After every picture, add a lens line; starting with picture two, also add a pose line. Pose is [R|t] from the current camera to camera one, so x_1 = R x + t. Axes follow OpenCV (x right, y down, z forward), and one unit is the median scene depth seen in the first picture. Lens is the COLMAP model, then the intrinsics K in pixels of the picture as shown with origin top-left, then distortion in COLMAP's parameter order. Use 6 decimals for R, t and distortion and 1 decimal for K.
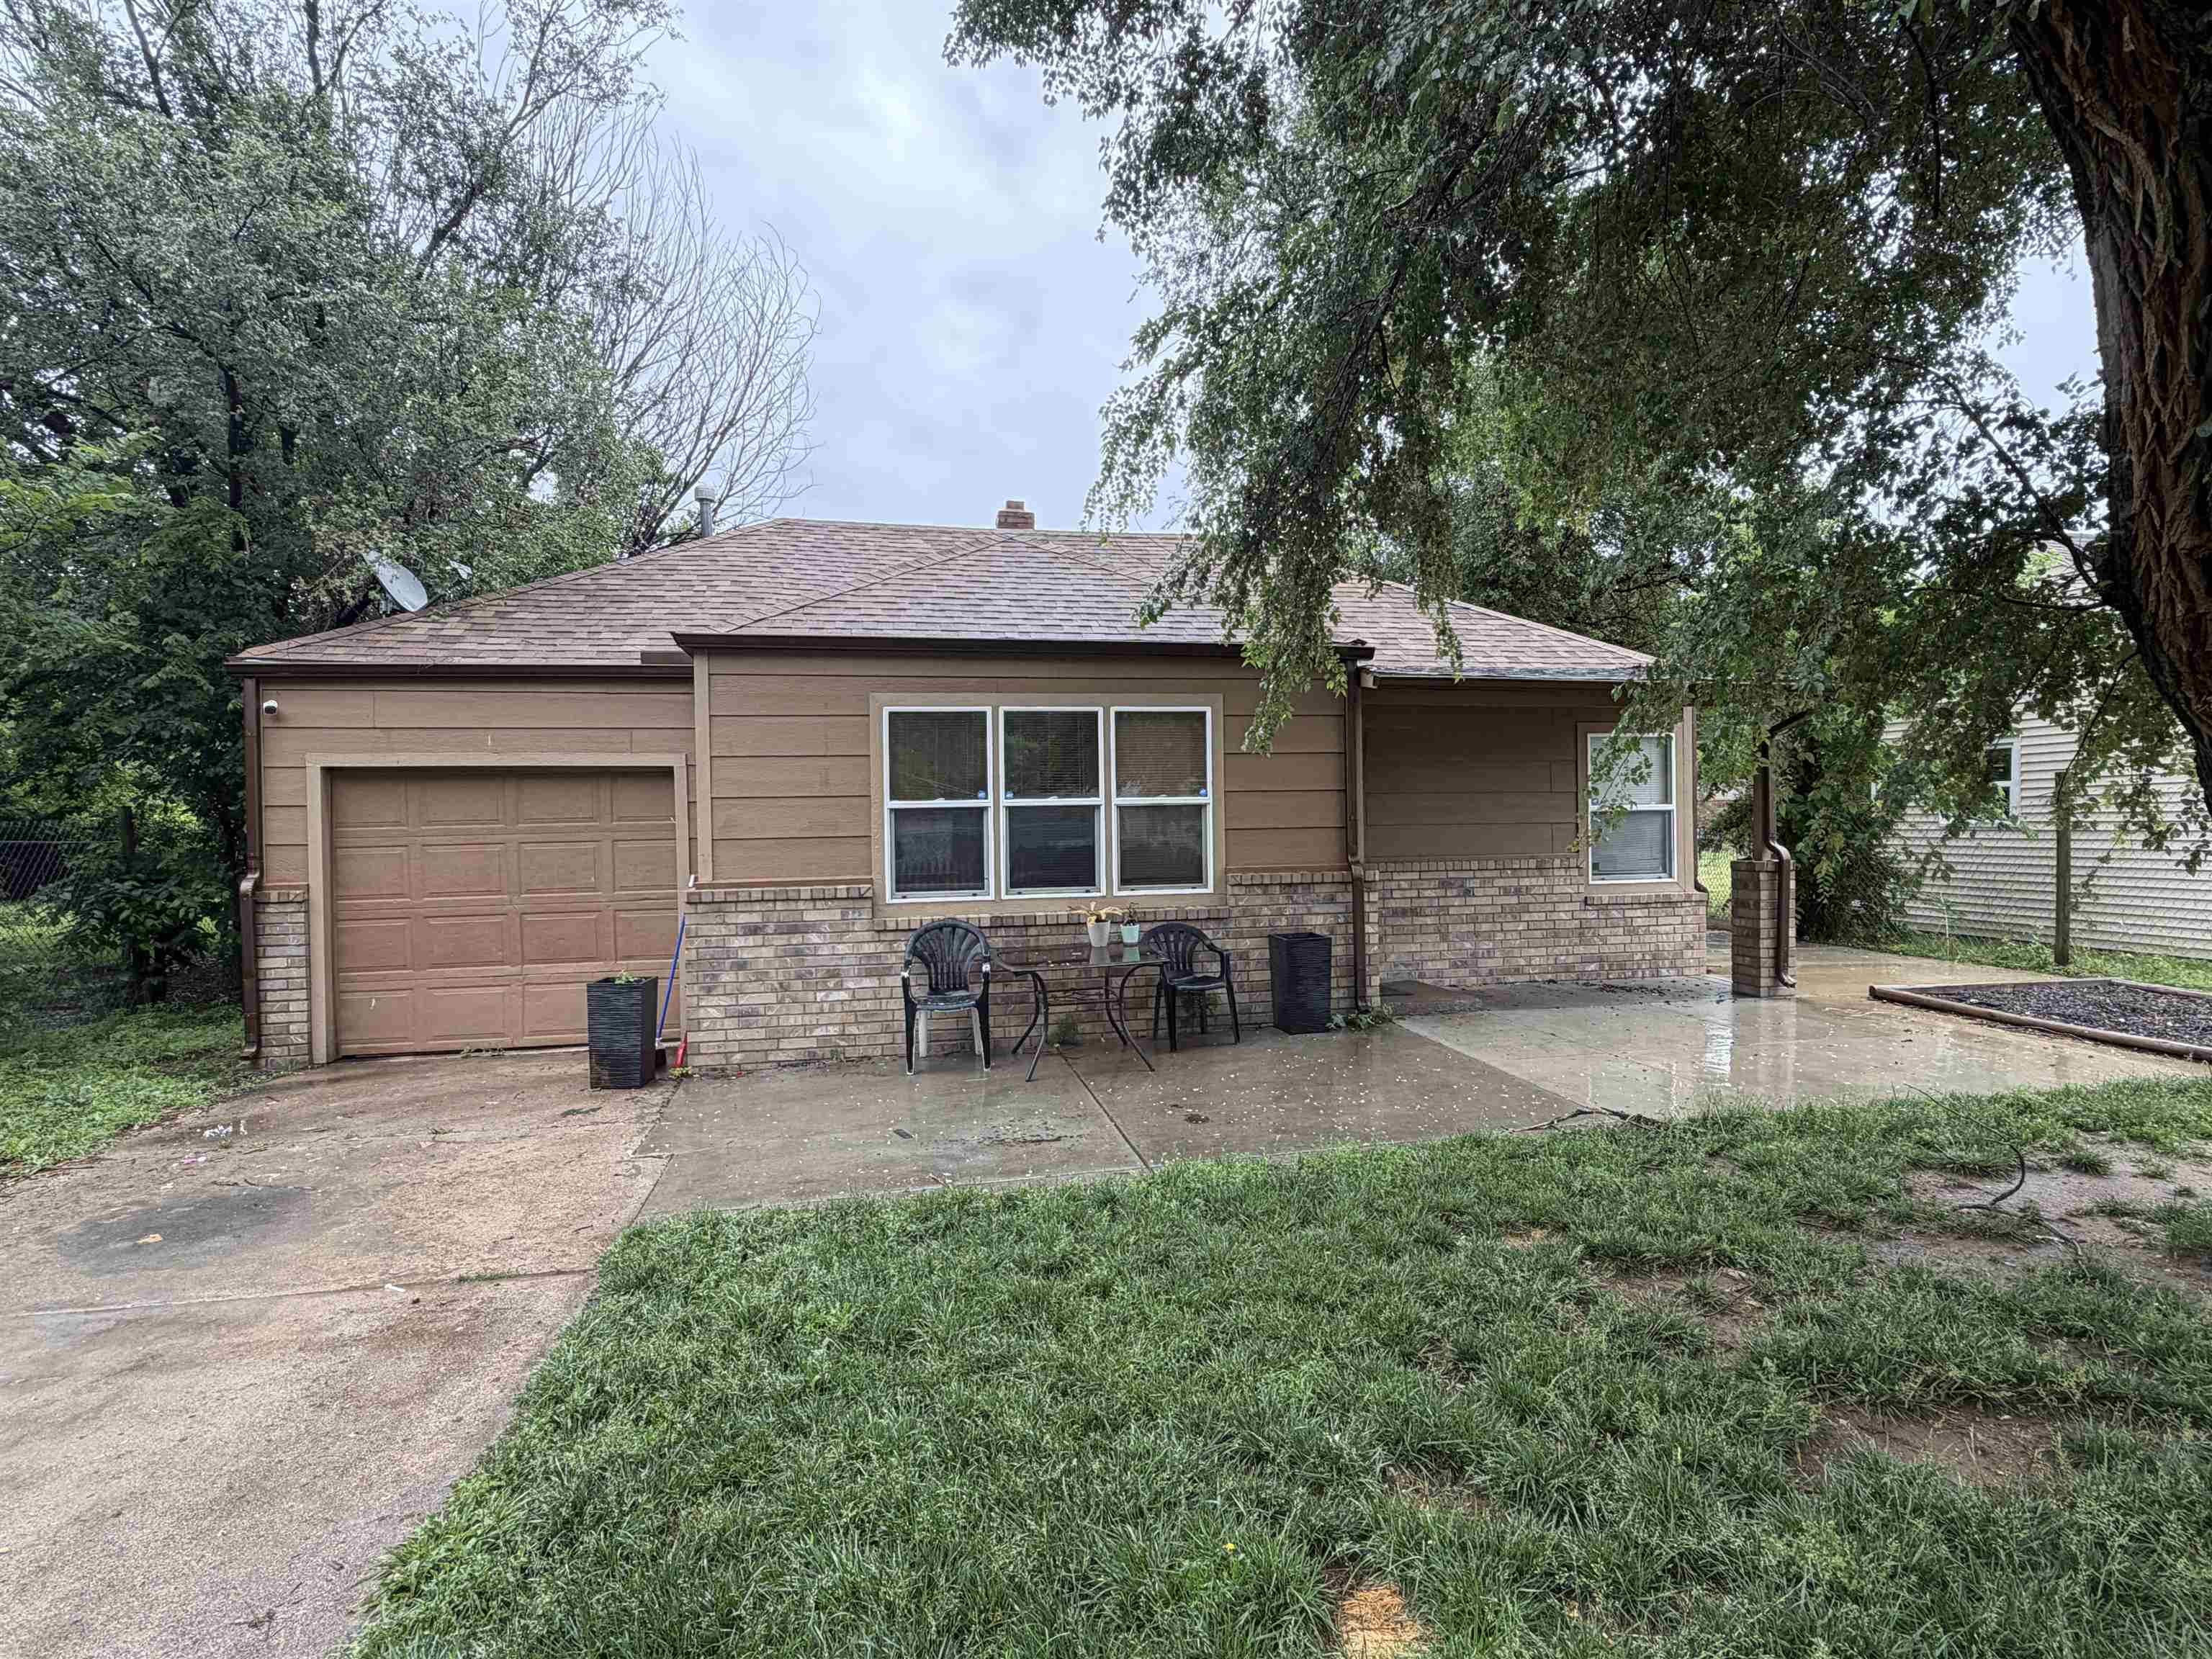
lens RADIAL K [[1152.1, 0, 1117.6], [0, 1152.1, 848.6], [0, 0, 1]] dist [0.001360, -0.000444]
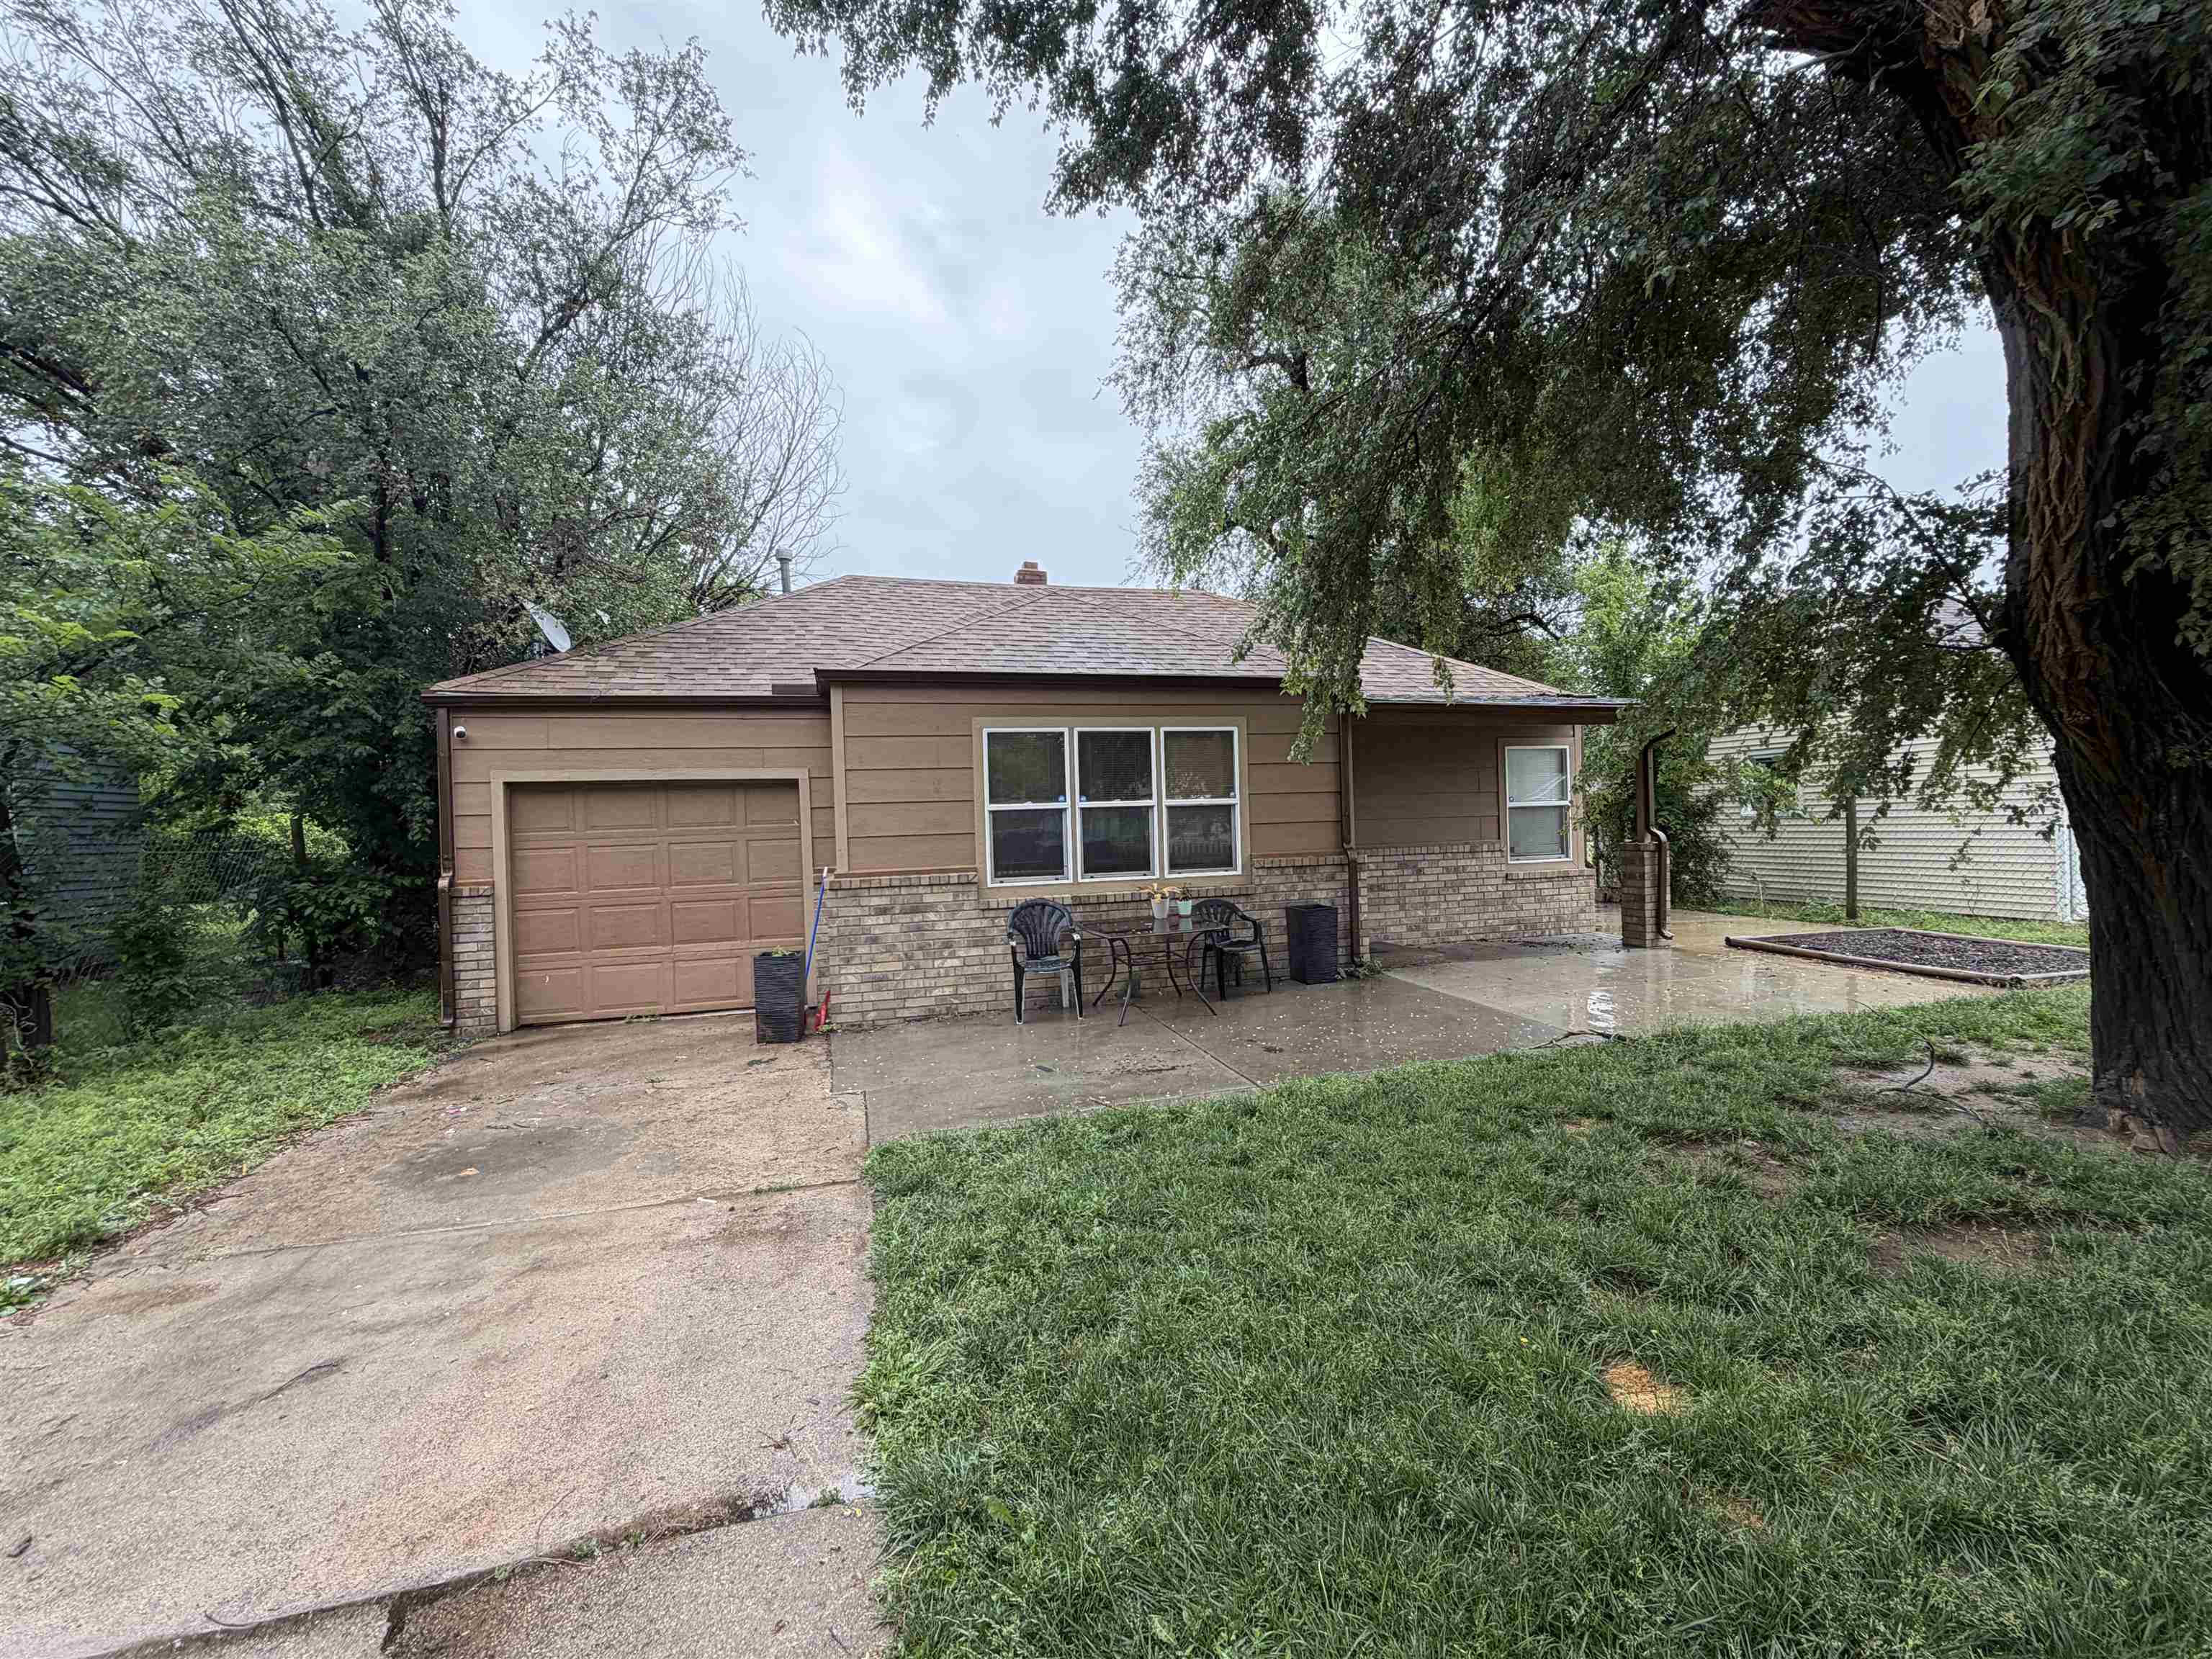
lens RADIAL K [[946.5, 0, 1114.1], [0, 946.5, 842.6], [0, 0, 1]] dist [0.000641, 0.000035]
pose [[0.996920, -0.015705, 0.076836, -0.139731], [0.016006, 0.999866, -0.003304, 0.005030], [-0.076774, 0.004524, 0.997038, -0.023012]]
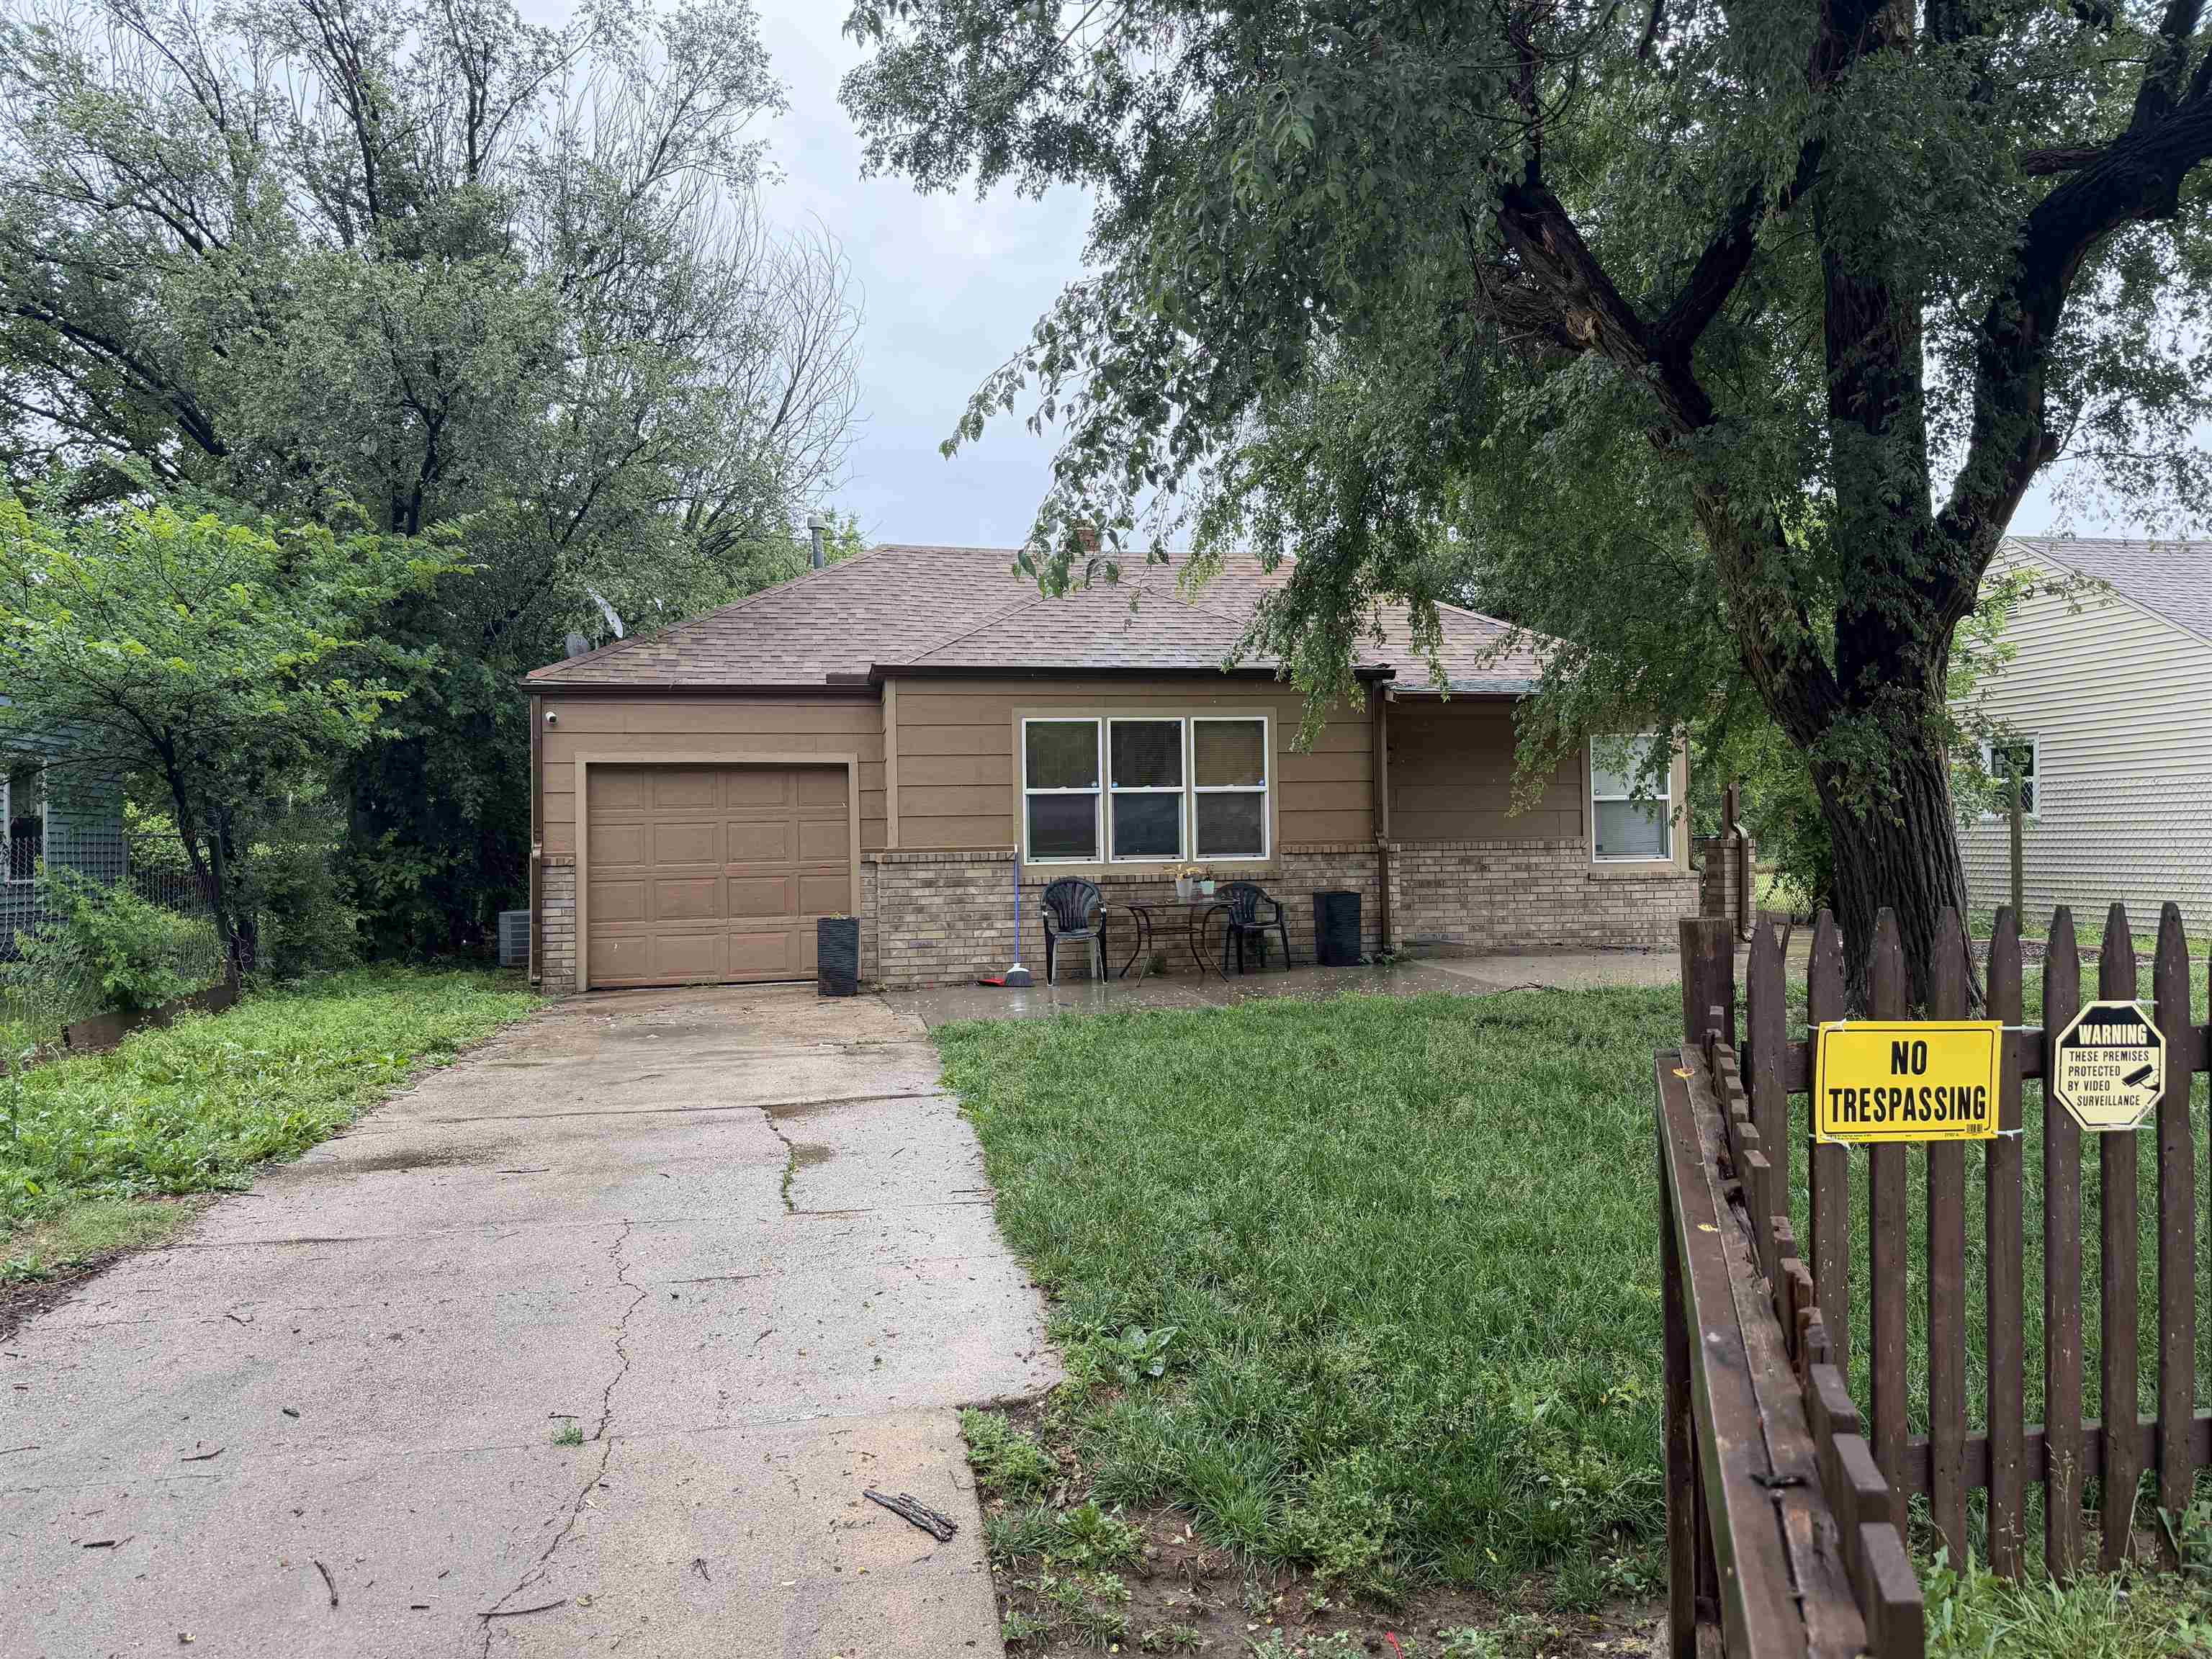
lens RADIAL K [[1540.5, 0, 1106.0], [0, 1540.5, 829.5], [0, 0, 1]] dist [0.194529, -0.358648]
pose [[0.999847, -0.000118, -0.017519, -0.073011], [-0.000449, 0.999476, -0.032371, 0.062423], [0.017513, 0.032374, 0.999322, -0.765420]]
